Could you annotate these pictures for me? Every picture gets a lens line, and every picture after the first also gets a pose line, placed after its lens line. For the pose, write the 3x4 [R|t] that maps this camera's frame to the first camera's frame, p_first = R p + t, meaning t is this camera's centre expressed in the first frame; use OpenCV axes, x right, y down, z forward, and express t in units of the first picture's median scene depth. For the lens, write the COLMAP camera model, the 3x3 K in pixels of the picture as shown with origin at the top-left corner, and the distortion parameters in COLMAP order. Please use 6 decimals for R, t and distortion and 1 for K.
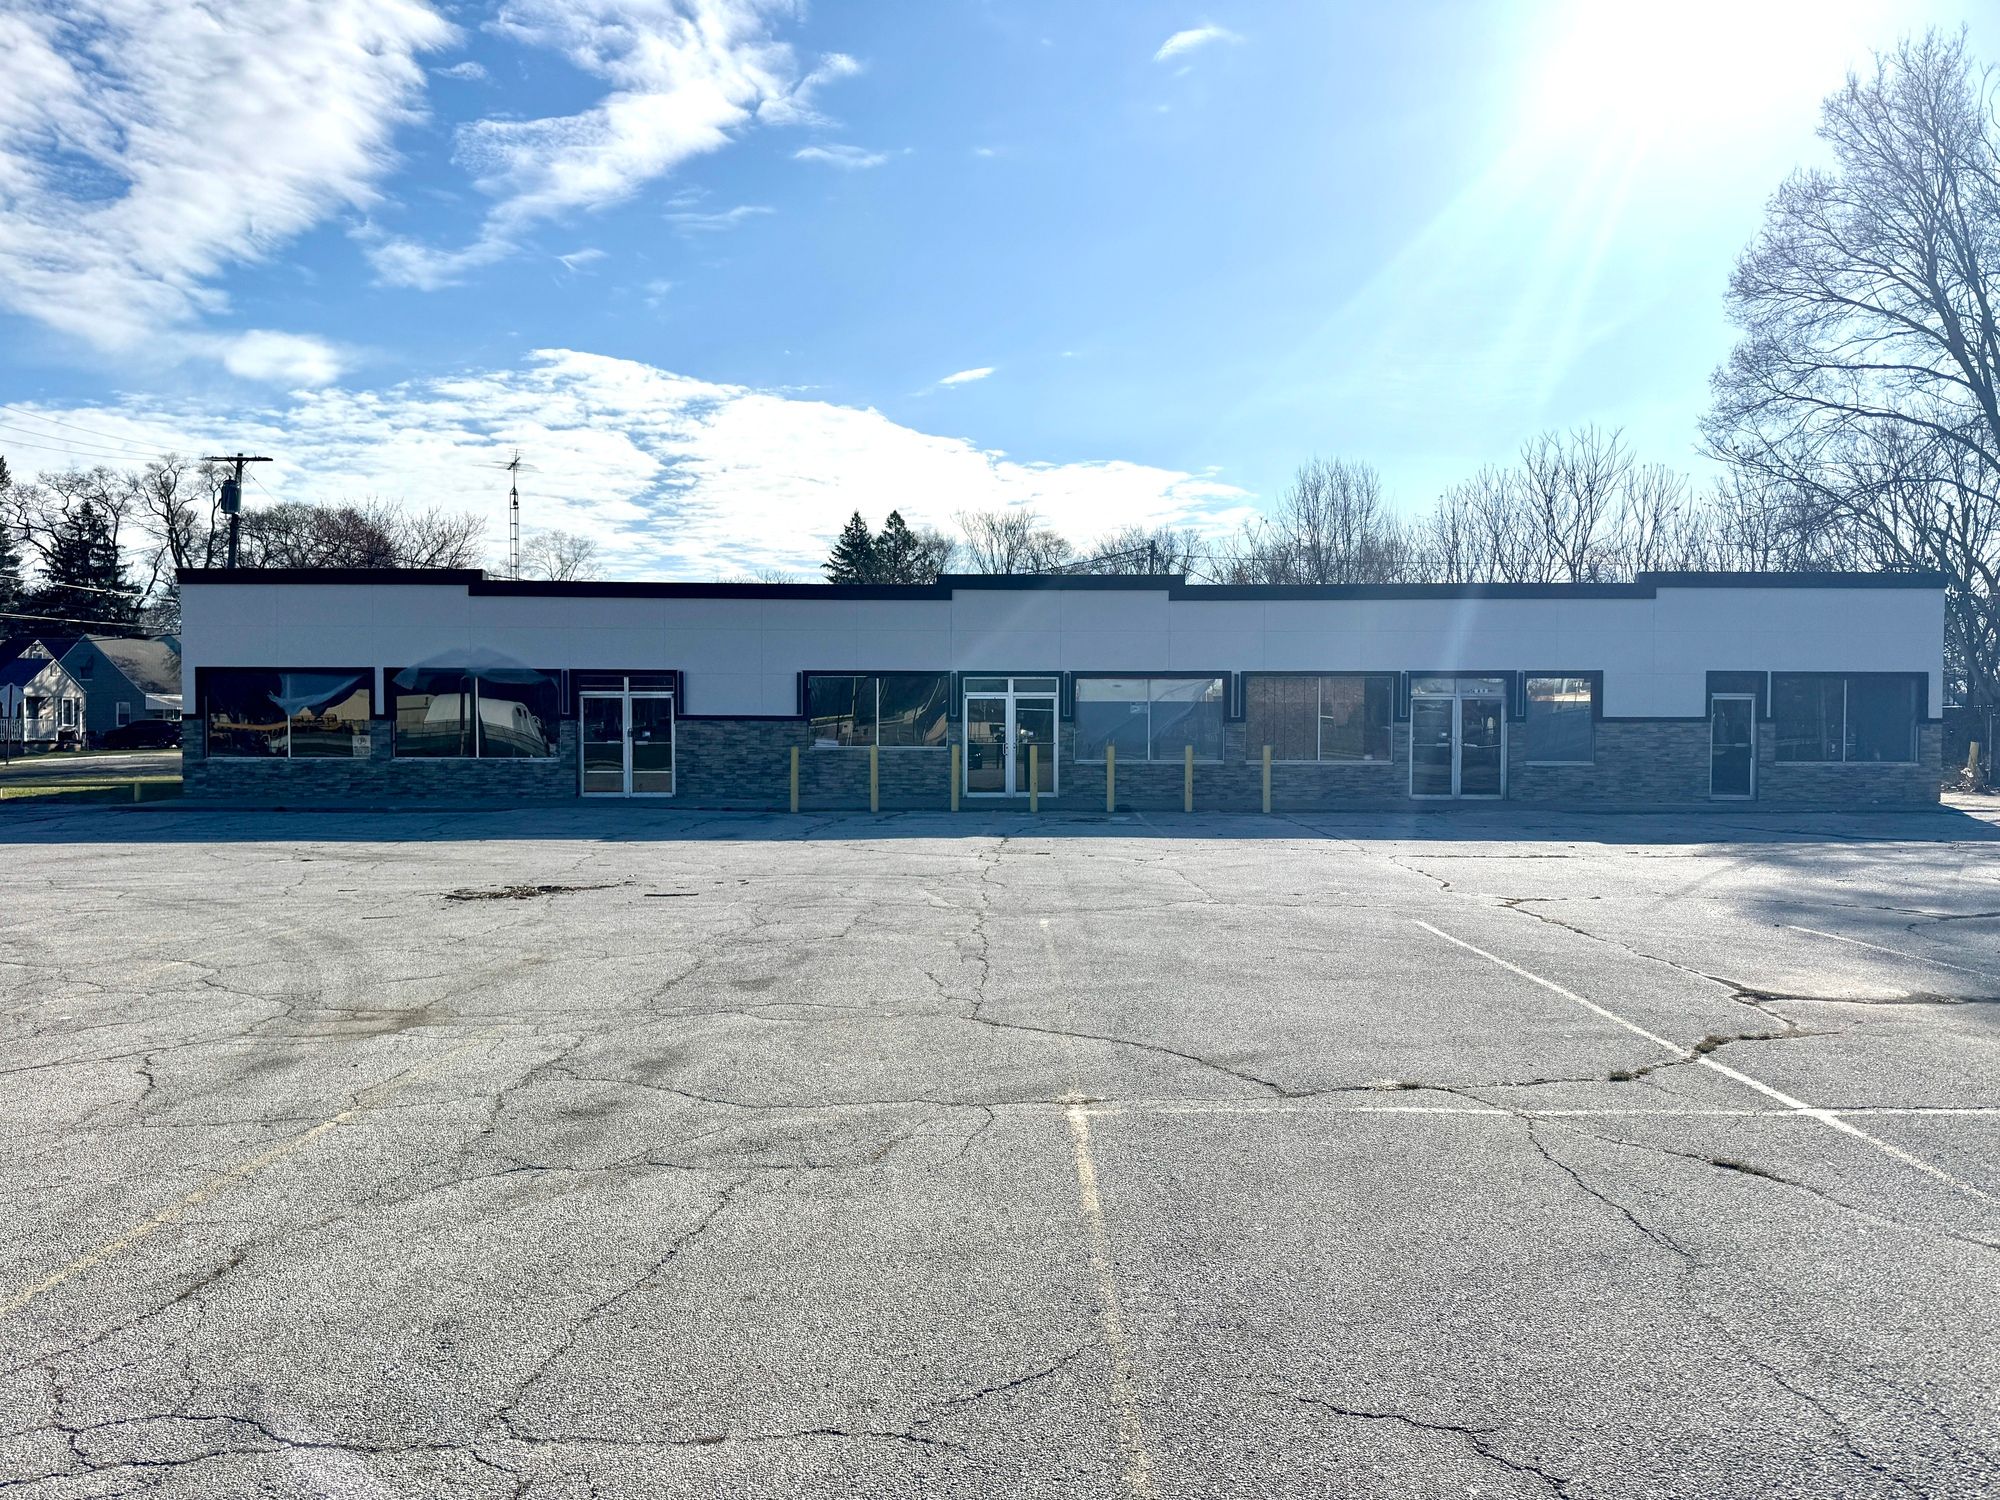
lens RADIAL K [[1387.5, 0, 1007.0], [0, 1387.5, 759.2], [0, 0, 1]] dist [0.102029, -0.126885]
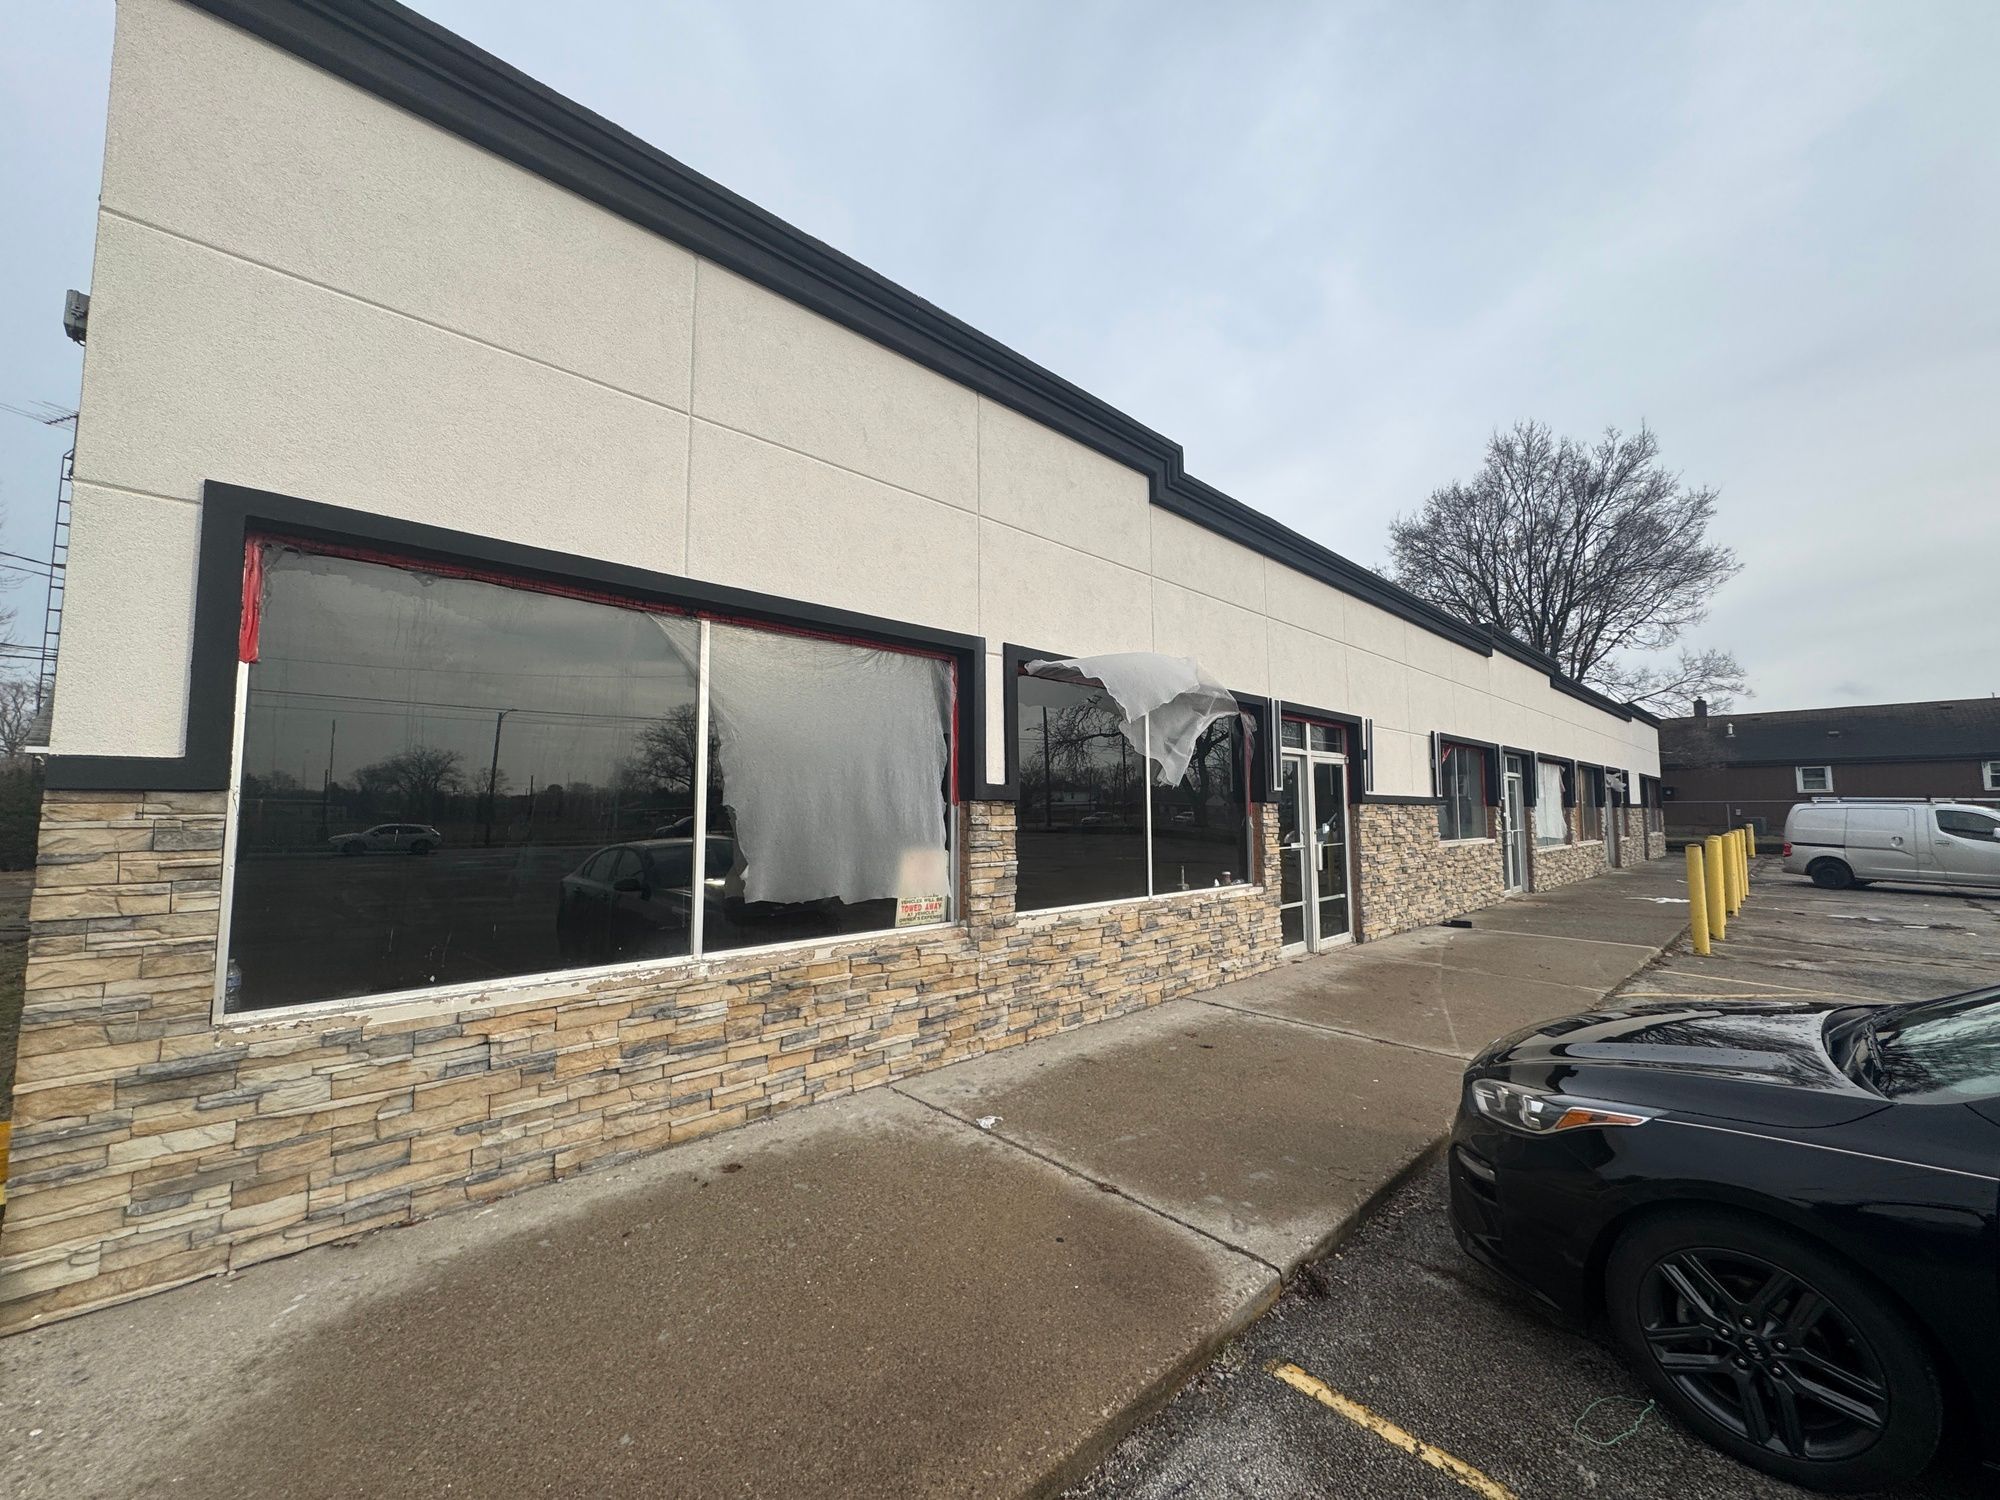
lens RADIAL K [[792.2, 0, 1007.1], [0, 792.2, 746.6], [0, 0, 1]] dist [-0.000674, -0.000018]
pose [[0.719356, 0.052655, 0.692643, -0.563782], [0.017094, 0.995479, -0.093429, -0.023276], [-0.694432, 0.079048, 0.715204, 0.860287]]
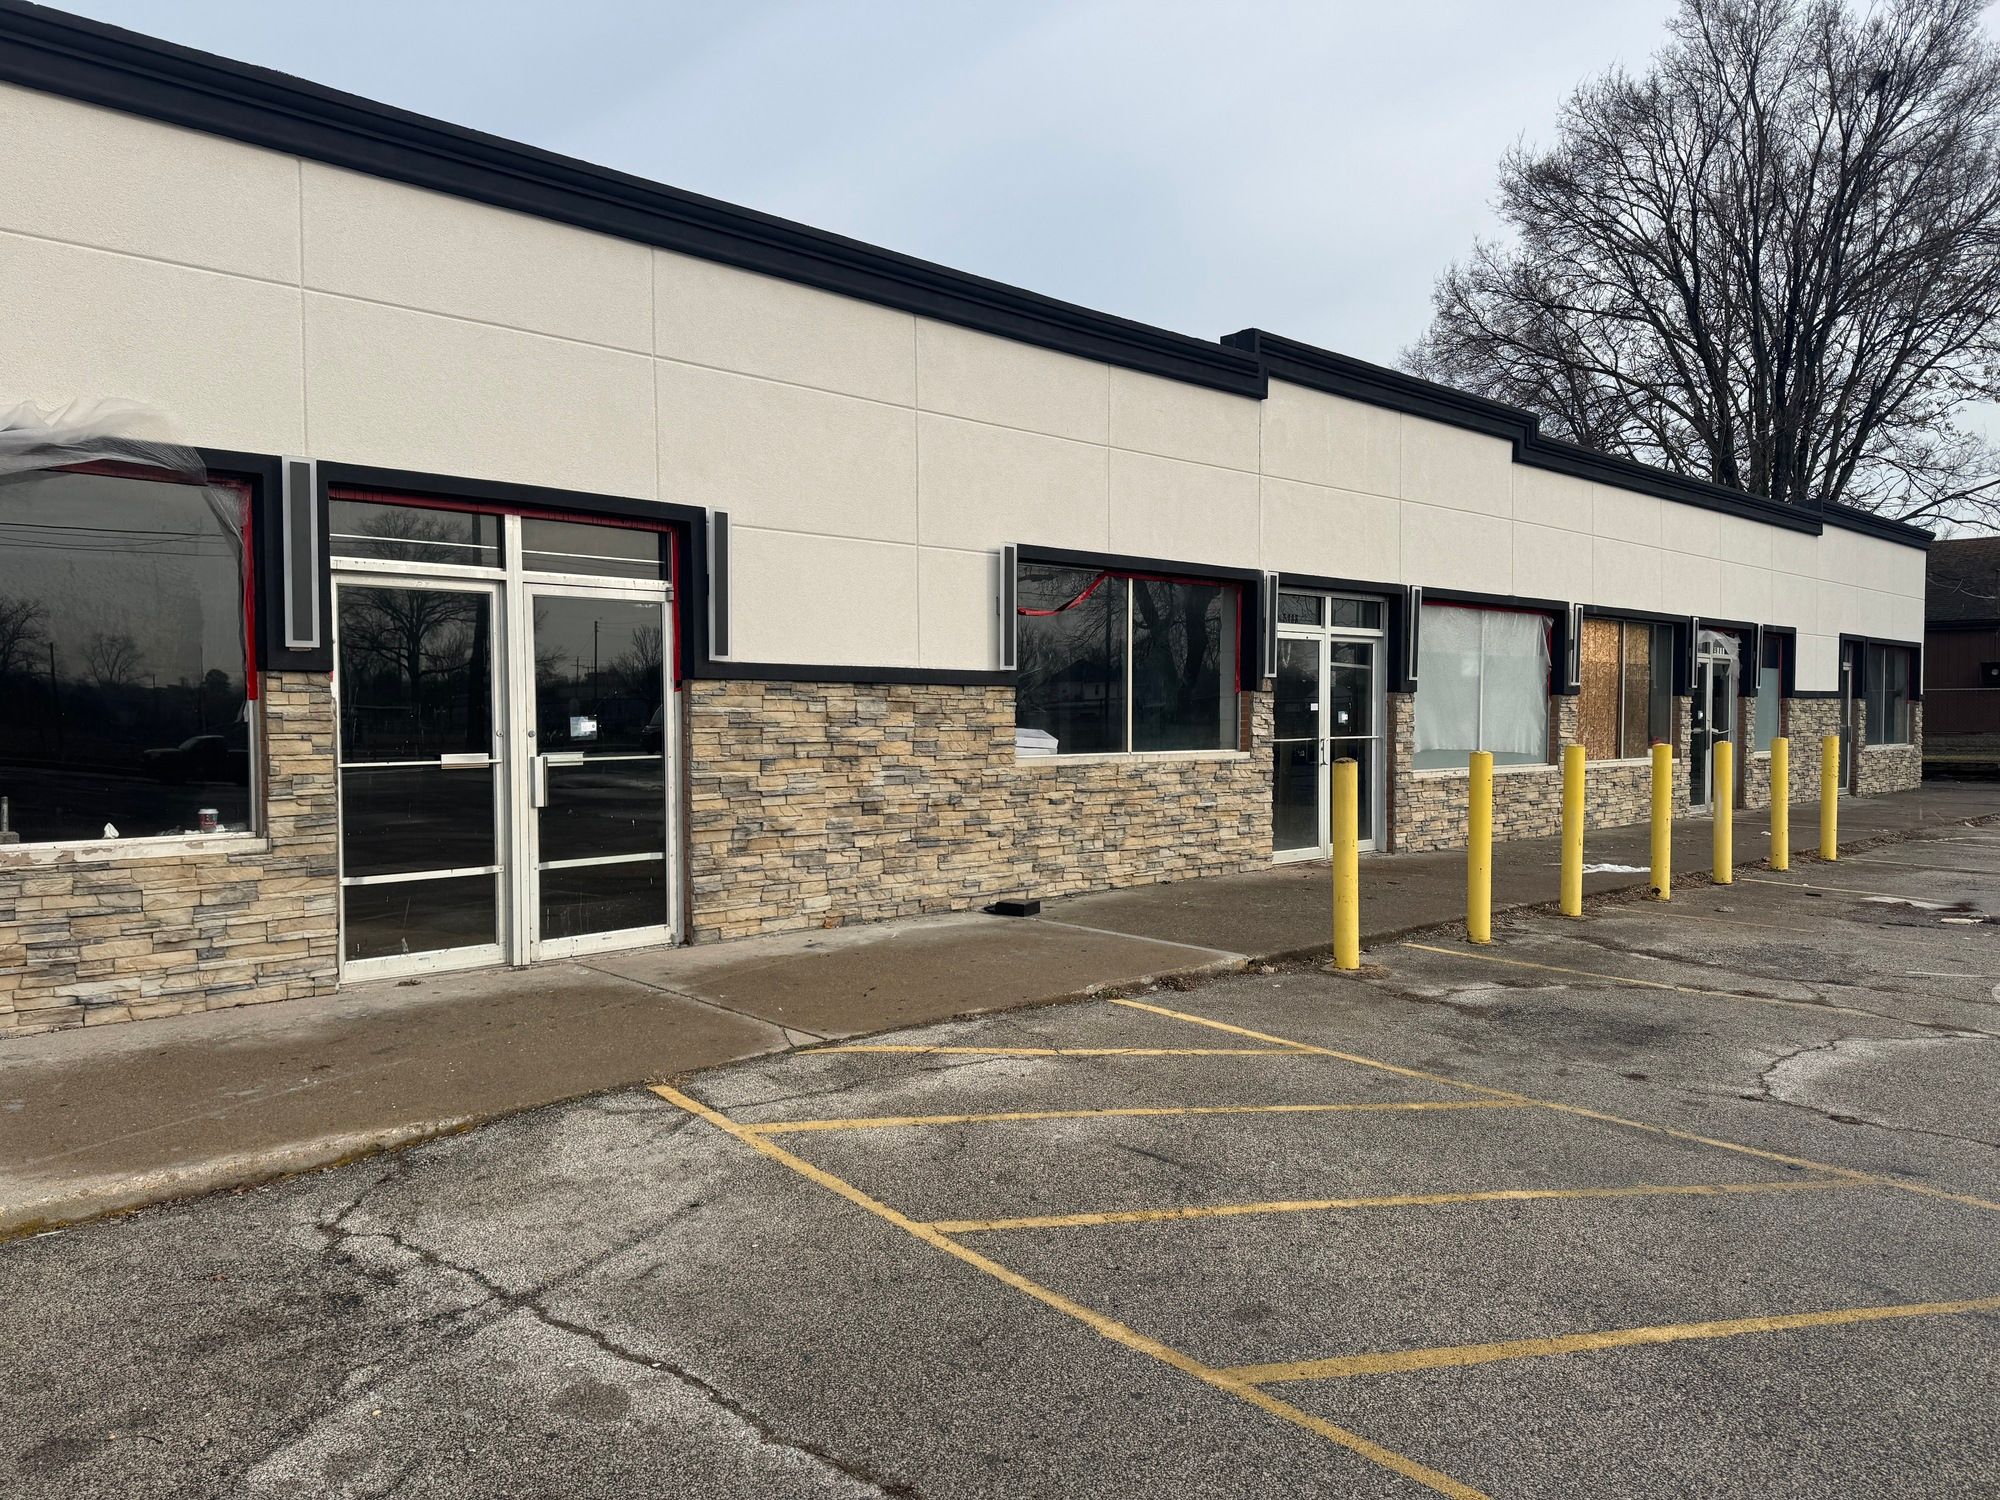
lens RADIAL K [[1387.5, 0, 1007.0], [0, 1387.5, 759.2], [0, 0, 1]] dist [0.102029, -0.126885]
pose [[0.731445, -0.026392, 0.681390, -0.386264], [0.017766, 0.999649, 0.019647, -0.015579], [-0.681669, -0.002265, 0.731657, 0.735292]]
